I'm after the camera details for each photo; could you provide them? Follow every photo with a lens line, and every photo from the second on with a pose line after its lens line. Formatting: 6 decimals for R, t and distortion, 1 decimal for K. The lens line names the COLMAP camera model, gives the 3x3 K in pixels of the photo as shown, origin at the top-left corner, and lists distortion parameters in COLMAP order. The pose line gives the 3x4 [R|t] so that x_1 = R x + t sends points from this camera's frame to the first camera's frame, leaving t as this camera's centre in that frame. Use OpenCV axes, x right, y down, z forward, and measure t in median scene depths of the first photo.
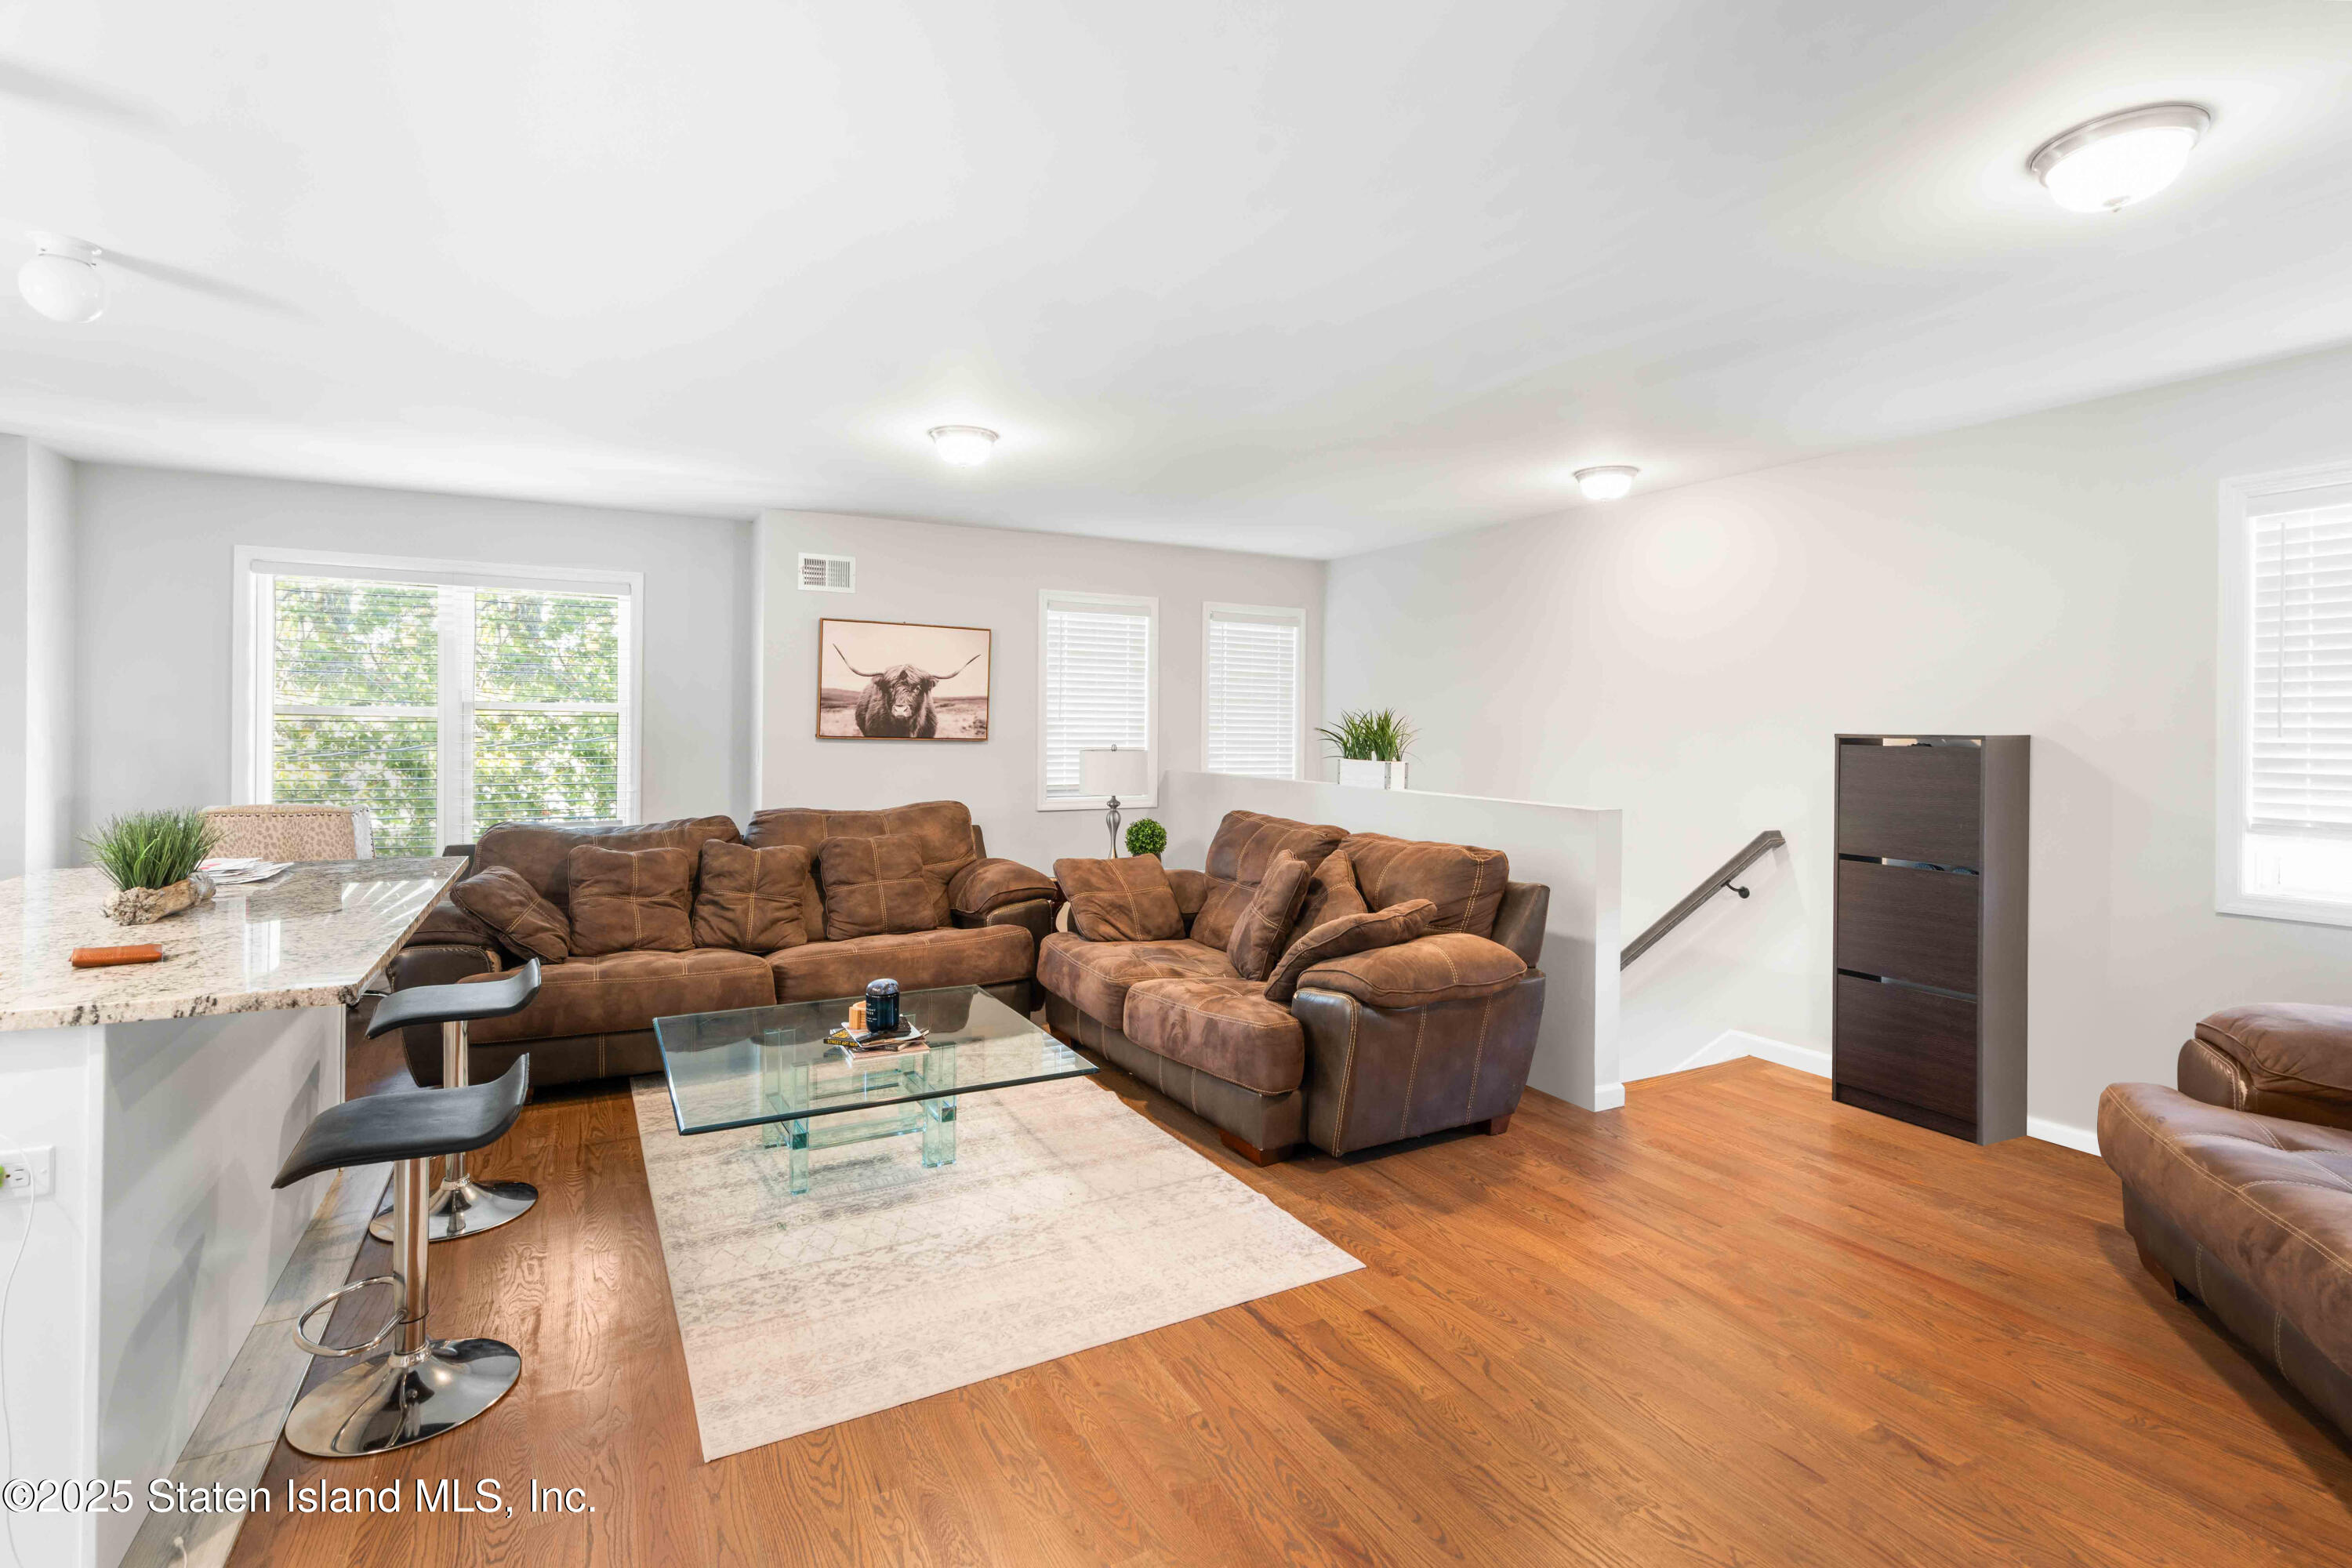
lens RADIAL K [[1102.6, 0, 1170.2], [0, 1102.6, 733.4], [0, 0, 1]] dist [-0.001241, -0.000132]
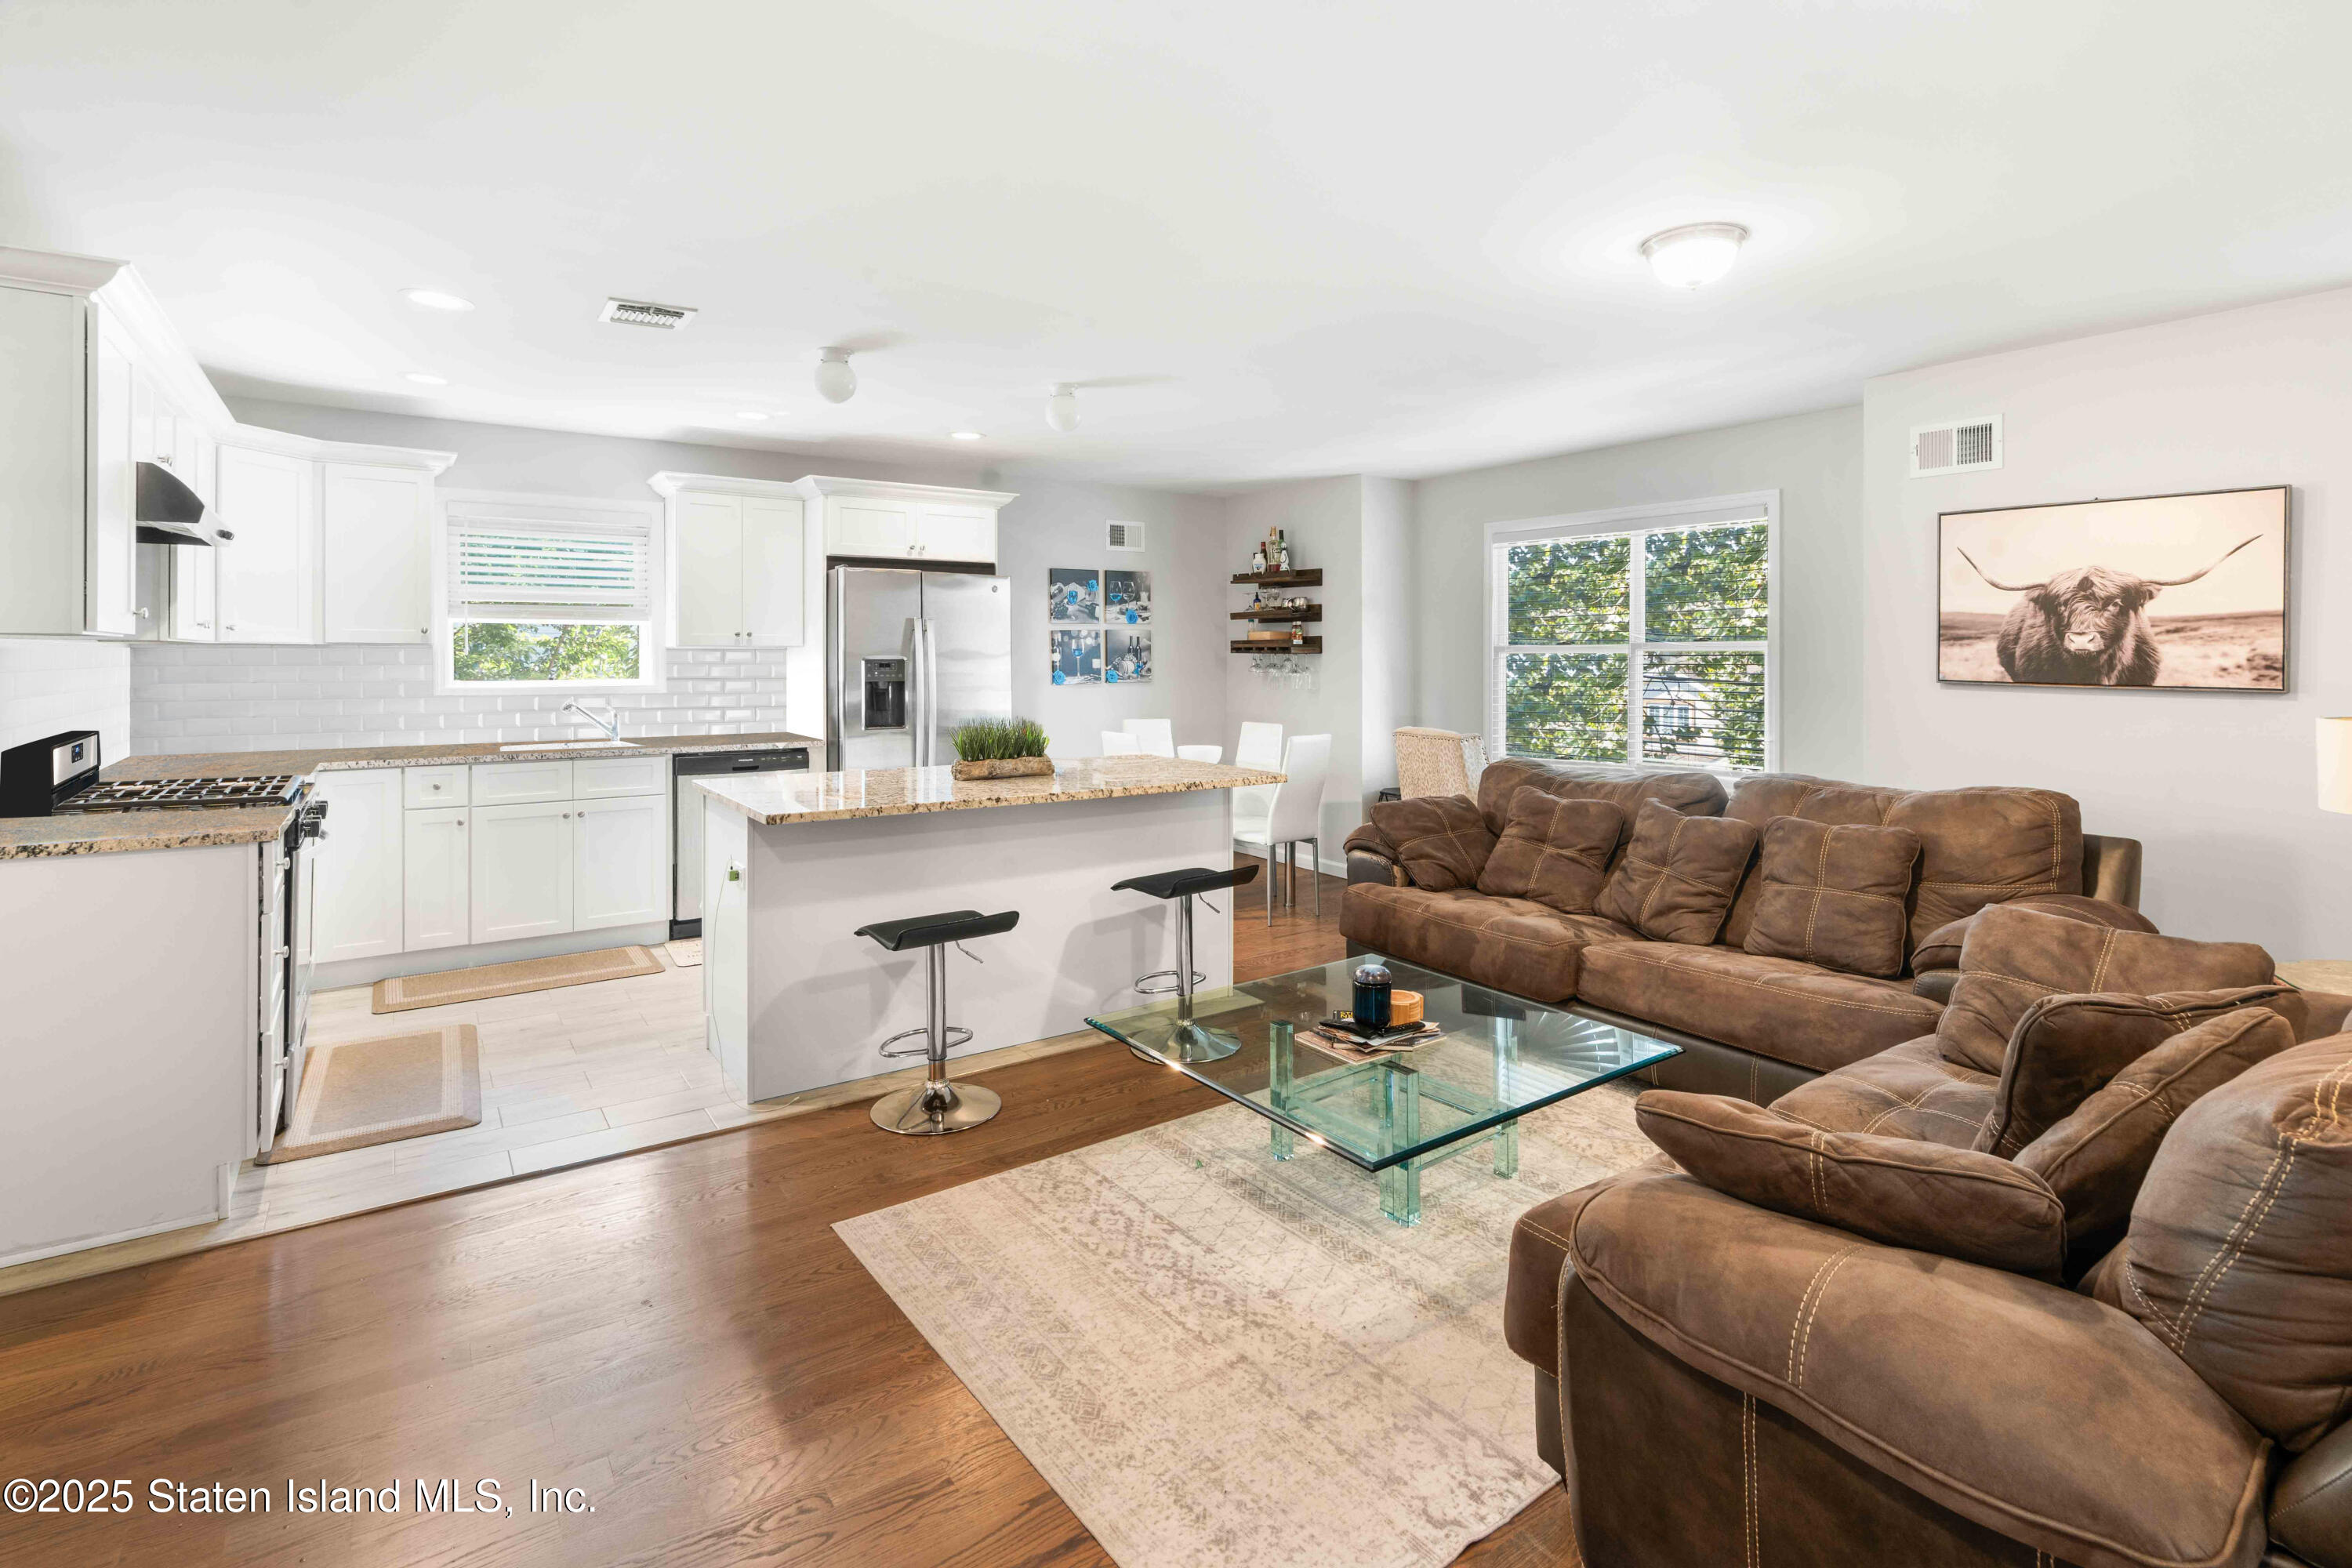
lens RADIAL K [[1102.6, 0, 1169.9], [0, 1102.6, 658.6], [0, 0, 1]] dist [-0.001241, -0.000132]
pose [[0.121329, -0.004158, -0.992604, 0.415639], [0.000879, 0.999991, -0.004082, -0.011282], [0.992612, -0.000377, 0.121331, 0.535221]]
